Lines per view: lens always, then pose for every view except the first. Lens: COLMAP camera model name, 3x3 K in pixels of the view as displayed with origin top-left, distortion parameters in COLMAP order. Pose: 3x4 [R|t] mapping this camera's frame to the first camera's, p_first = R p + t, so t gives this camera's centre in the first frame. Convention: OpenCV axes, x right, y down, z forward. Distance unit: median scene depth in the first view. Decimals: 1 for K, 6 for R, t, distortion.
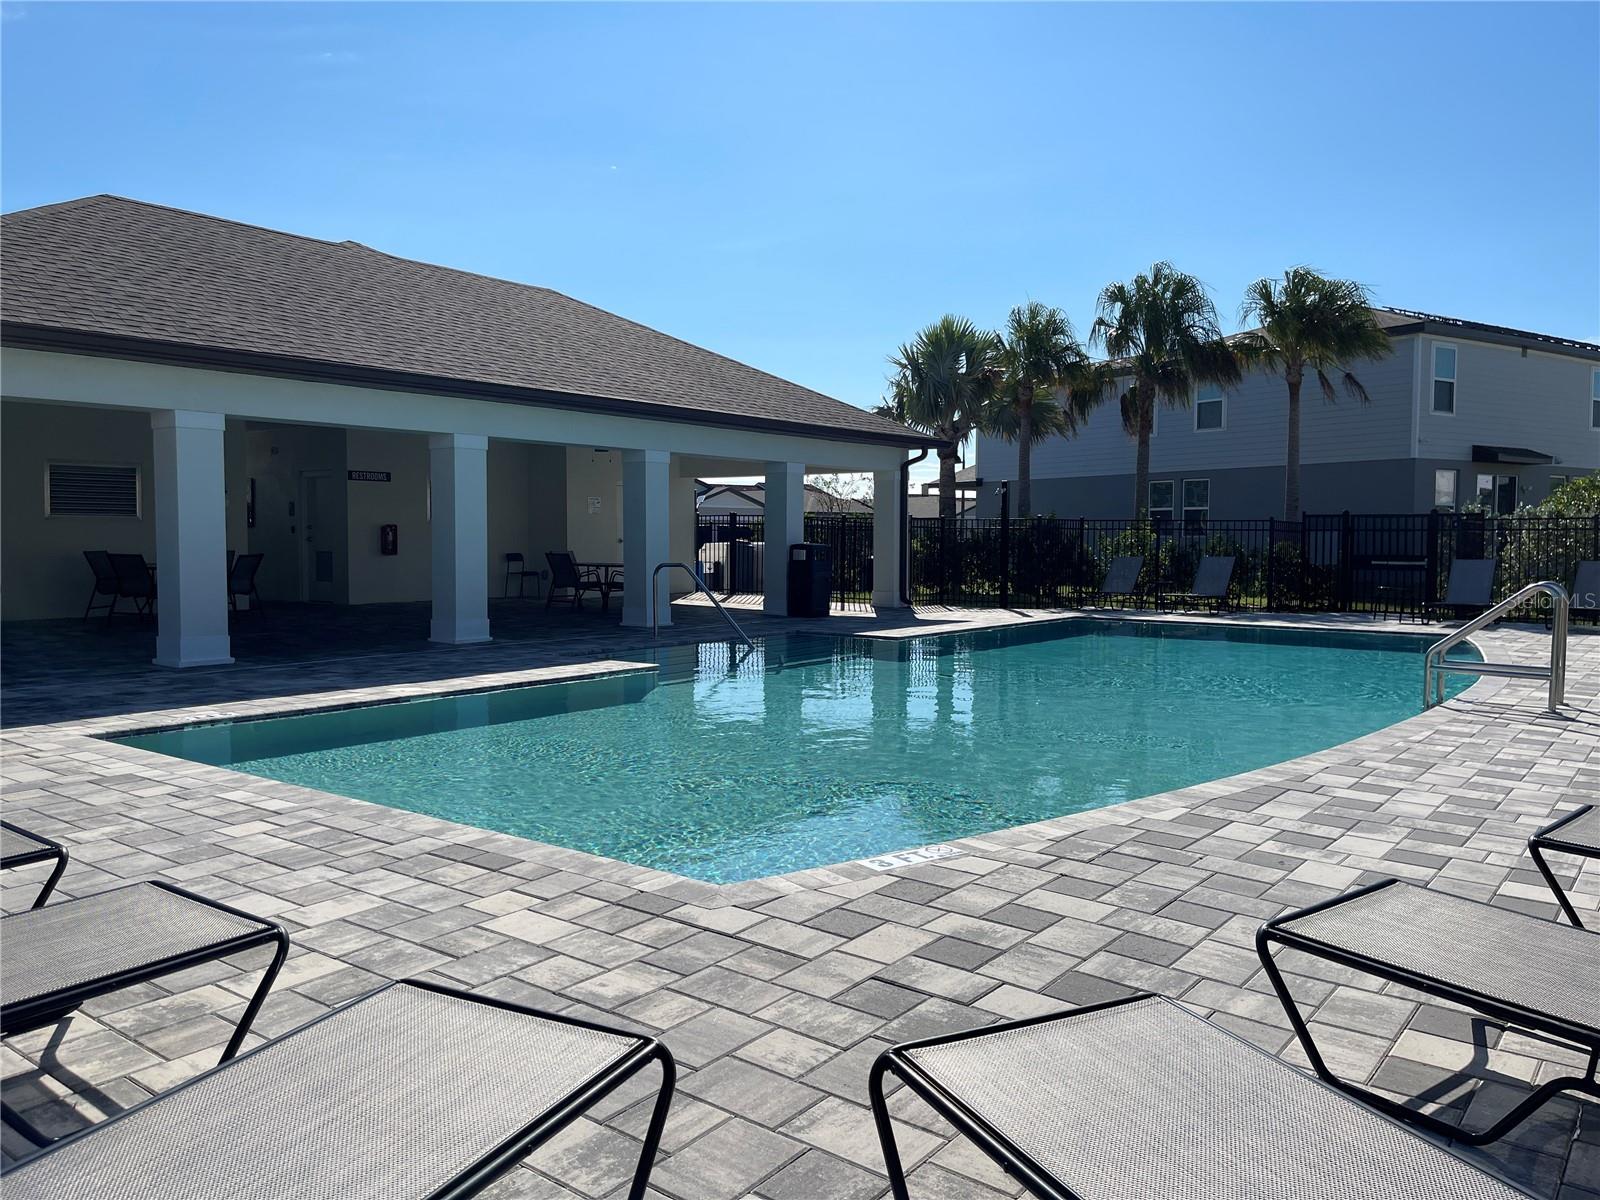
lens RADIAL K [[1186.4, 0, 792.7], [0, 1186.4, 574.1], [0, 0, 1]] dist [0.051450, -0.067470]
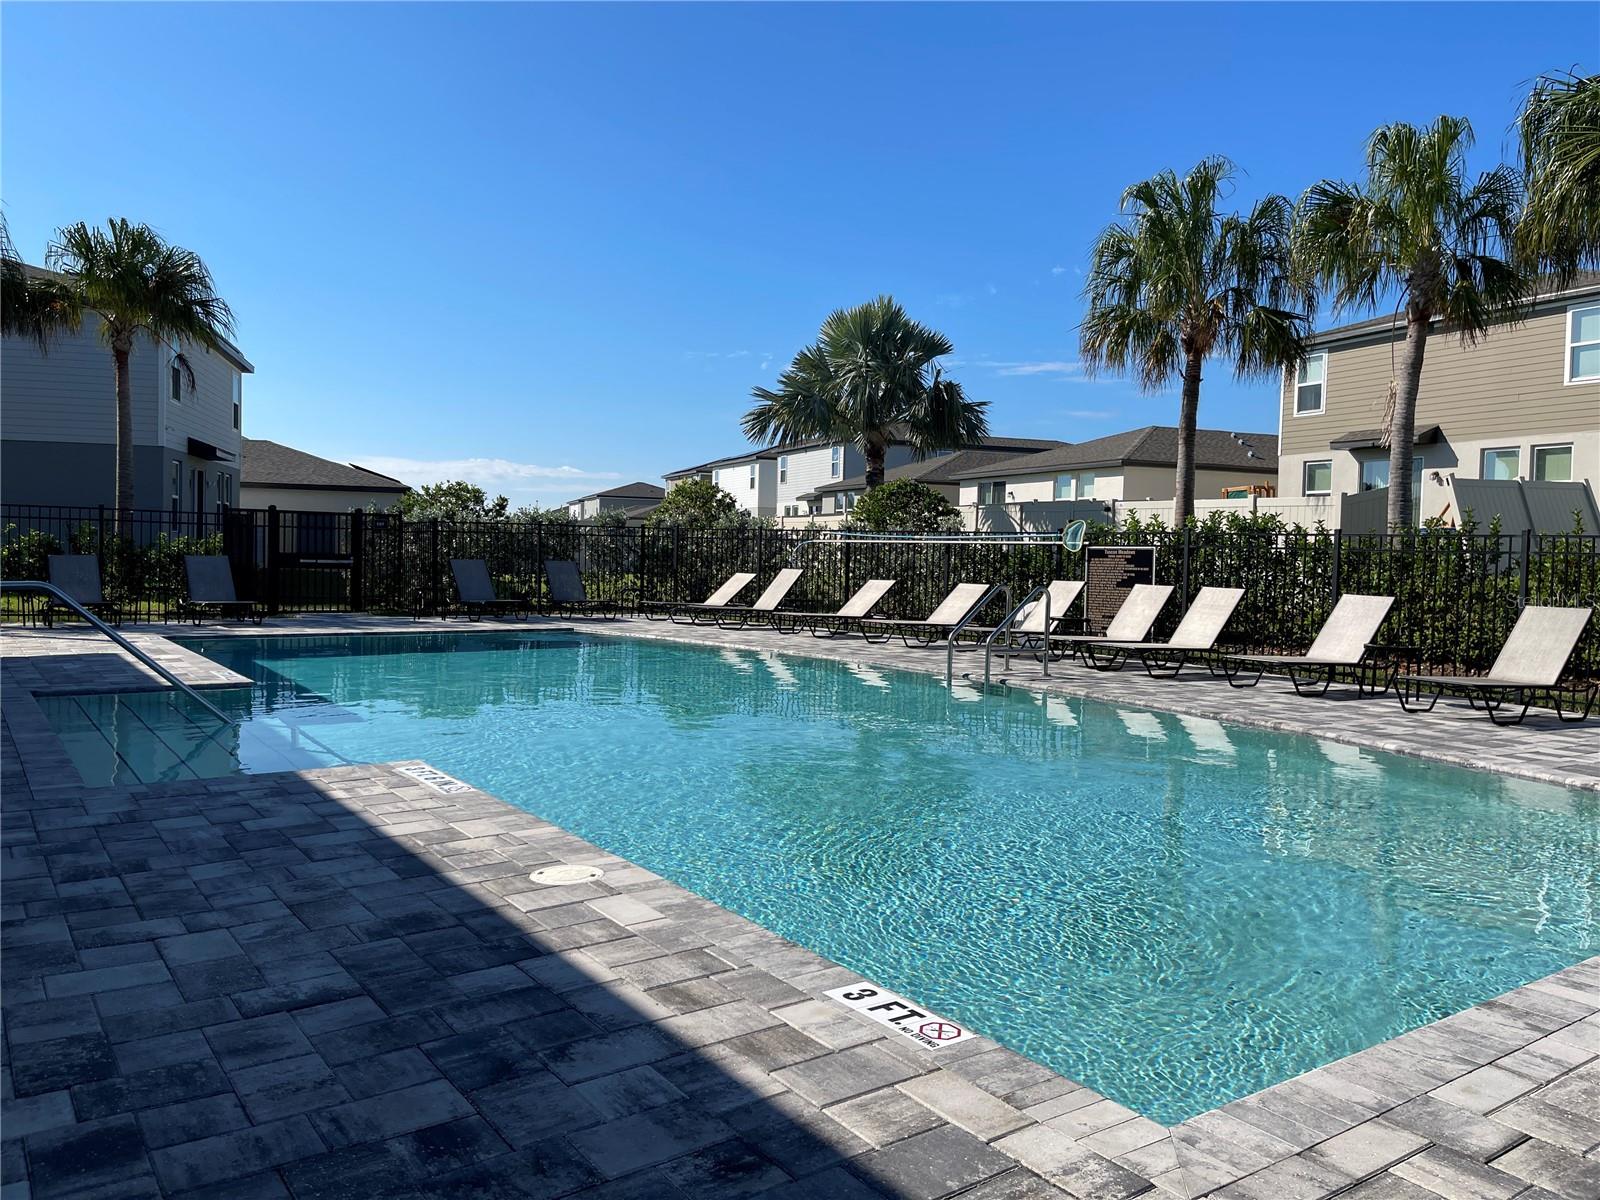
lens RADIAL K [[1186.4, 0, 792.7], [0, 1186.4, 574.1], [0, 0, 1]] dist [0.051450, -0.067470]
pose [[0.300032, -0.002884, 0.953925, -0.306398], [0.004288, 0.999989, 0.001674, 0.000711], [-0.953919, 0.003588, 0.300041, 0.333593]]
